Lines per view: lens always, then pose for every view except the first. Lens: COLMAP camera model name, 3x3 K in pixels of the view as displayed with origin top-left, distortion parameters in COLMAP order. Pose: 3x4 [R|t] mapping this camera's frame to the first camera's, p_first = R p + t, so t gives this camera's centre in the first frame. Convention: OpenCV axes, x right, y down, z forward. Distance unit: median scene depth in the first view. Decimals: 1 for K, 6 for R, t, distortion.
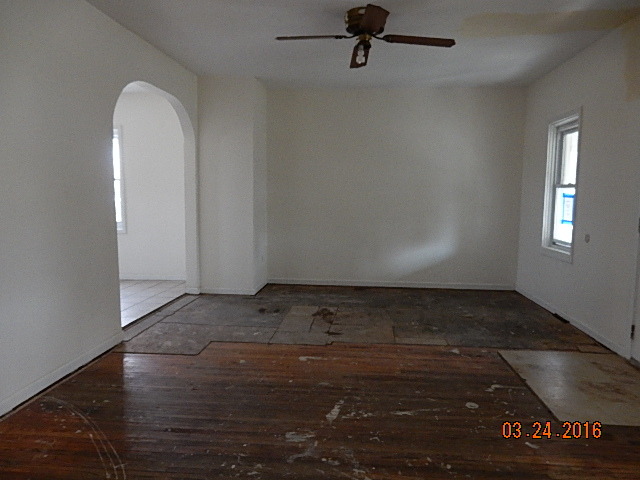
lens RADIAL K [[476.6, 0, 320.1], [0, 476.6, 240.6], [0, 0, 1]] dist [0.003320, 0.000786]
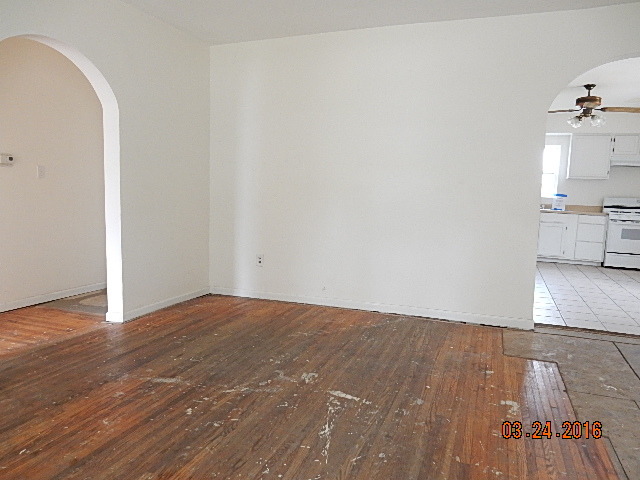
lens RADIAL K [[476.6, 0, 315.7], [0, 476.6, 238.5], [0, 0, 1]] dist [0.003320, 0.000786]
pose [[-0.270114, 0.089364, -0.958672, 0.970645], [-0.128840, 0.983374, 0.127969, -0.074560], [0.954169, 0.158082, -0.254109, 1.161715]]
